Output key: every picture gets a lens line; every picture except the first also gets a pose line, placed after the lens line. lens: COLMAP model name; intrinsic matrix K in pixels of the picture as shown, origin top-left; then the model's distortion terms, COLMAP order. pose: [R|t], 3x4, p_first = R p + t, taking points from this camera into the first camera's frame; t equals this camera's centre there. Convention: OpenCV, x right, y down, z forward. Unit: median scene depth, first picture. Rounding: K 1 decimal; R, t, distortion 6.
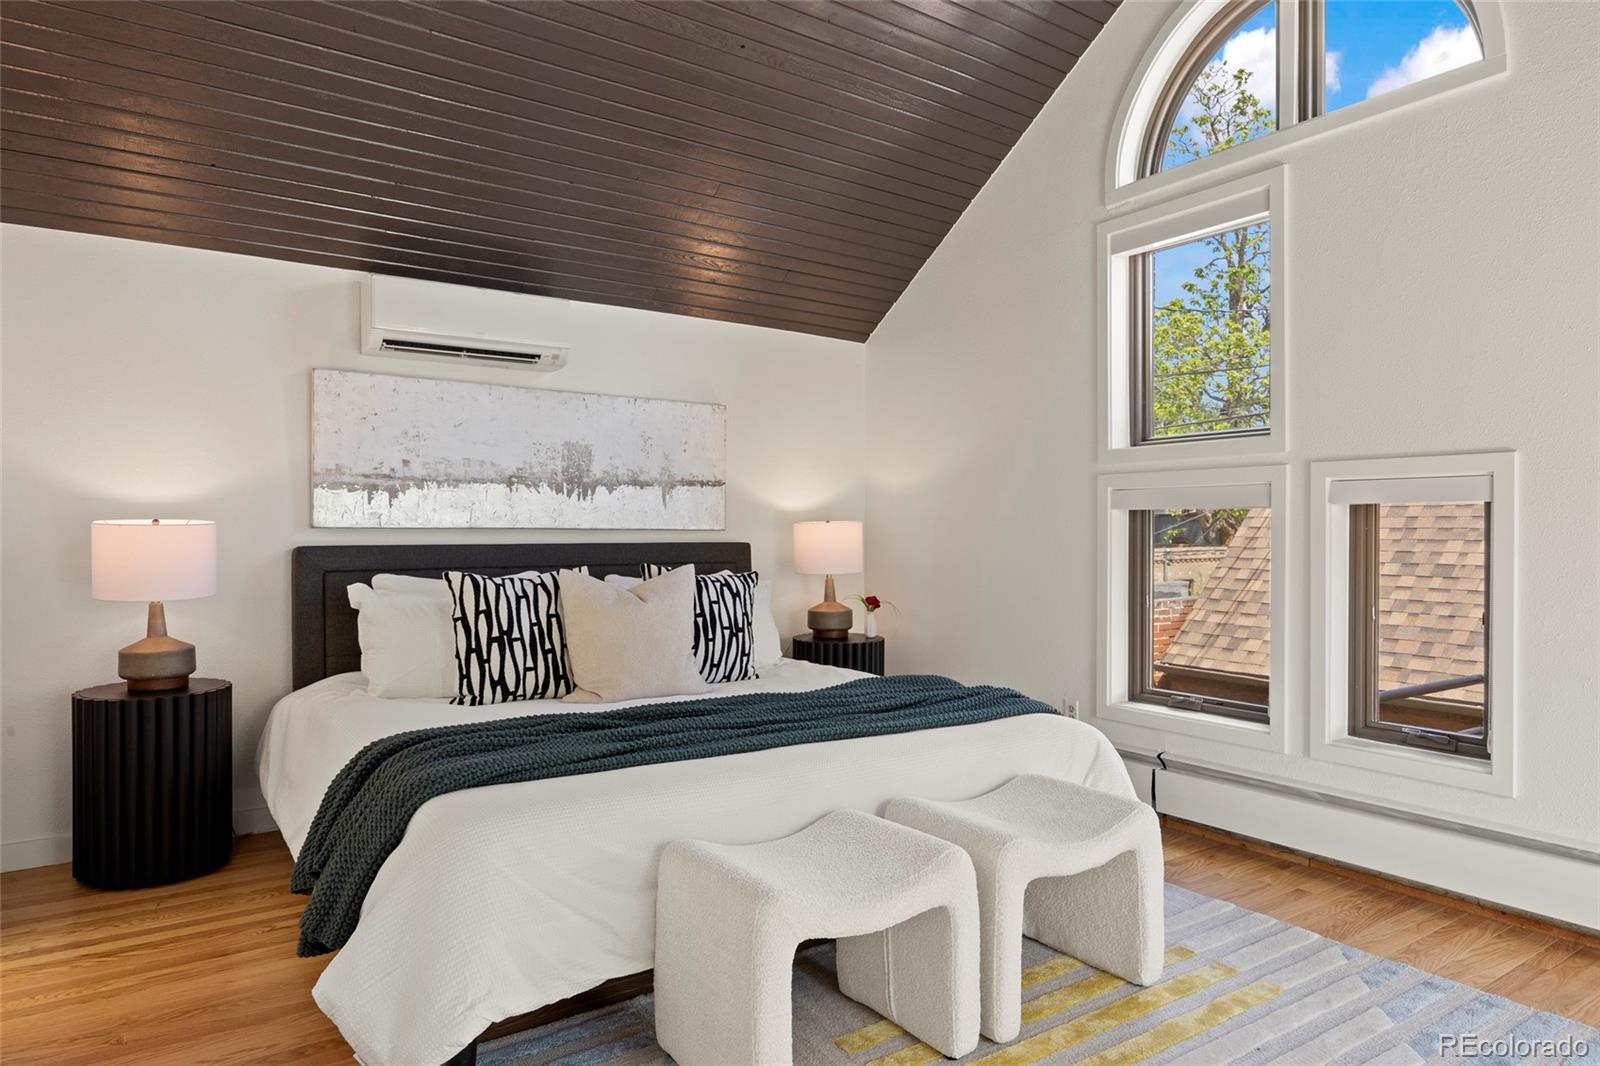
lens RADIAL K [[970.9, 0, 800.0], [0, 970.9, 533.0], [0, 0, 1]] dist [-0.000797, -0.000958]
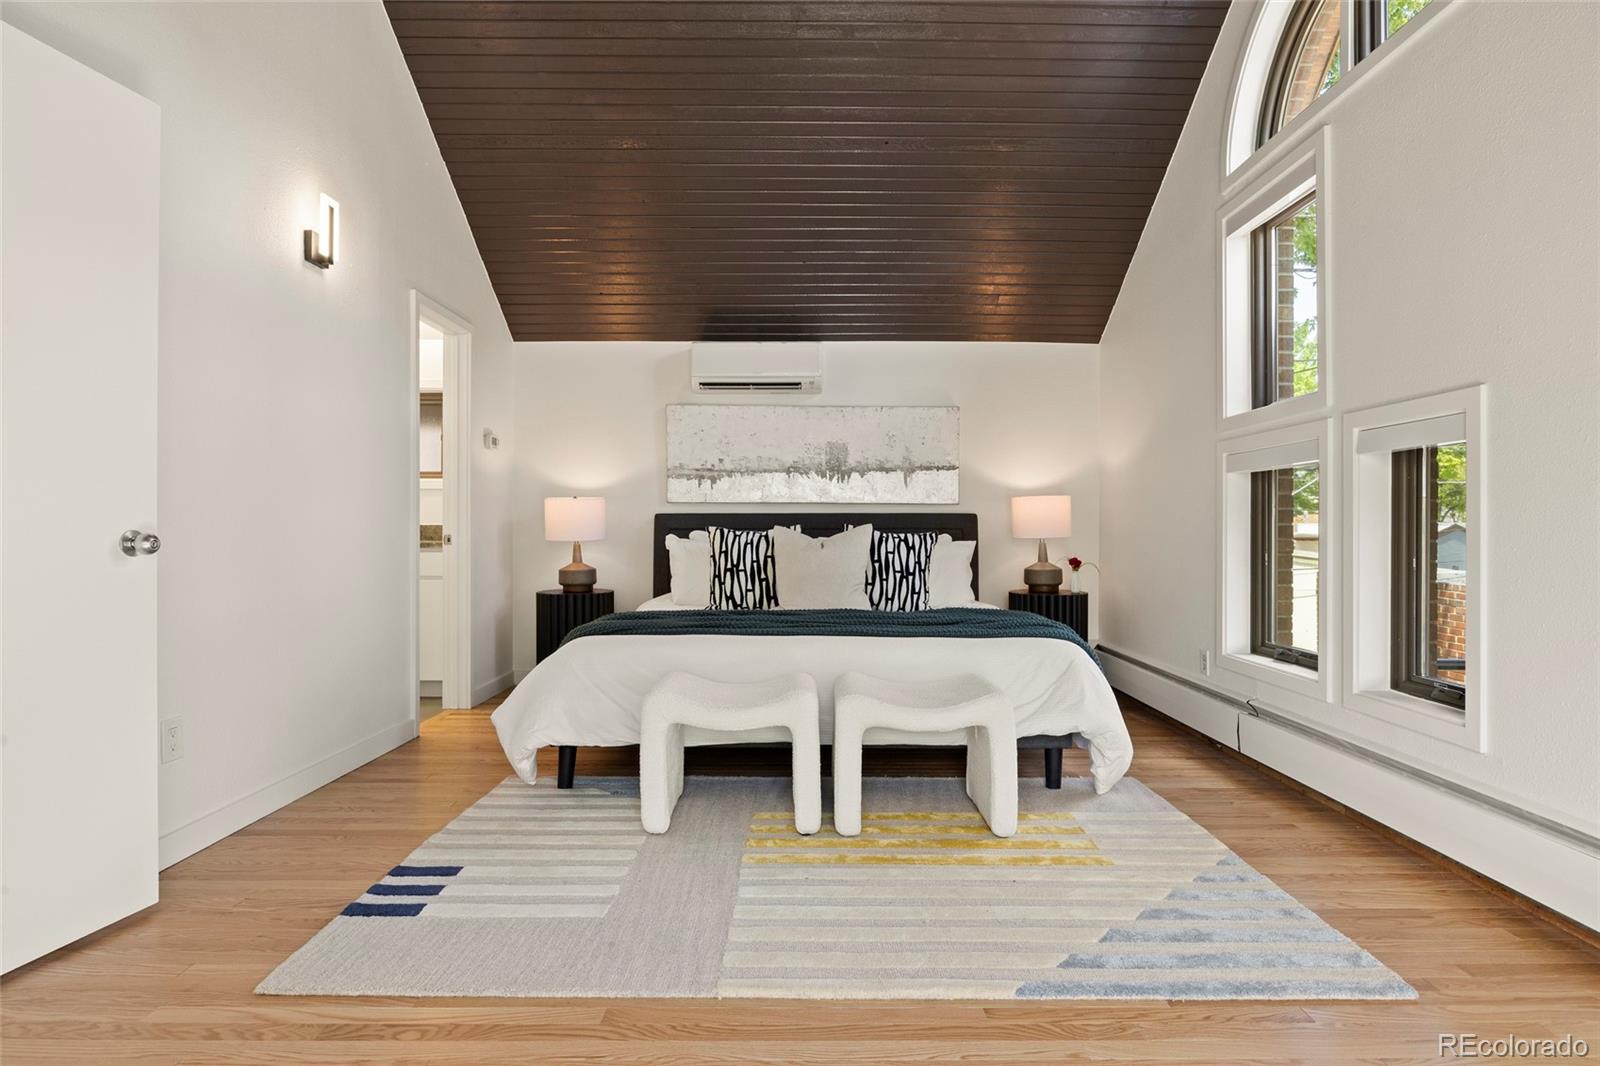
lens RADIAL K [[830.5, 0, 808.8], [0, 830.5, 531.0], [0, 0, 1]] dist [-0.009256, 0.000338]
pose [[0.826955, 0.000024, -0.562268, 0.470773], [-0.001219, 0.999998, -0.001749, 0.043554], [0.562266, 0.002132, 0.826953, -0.022313]]
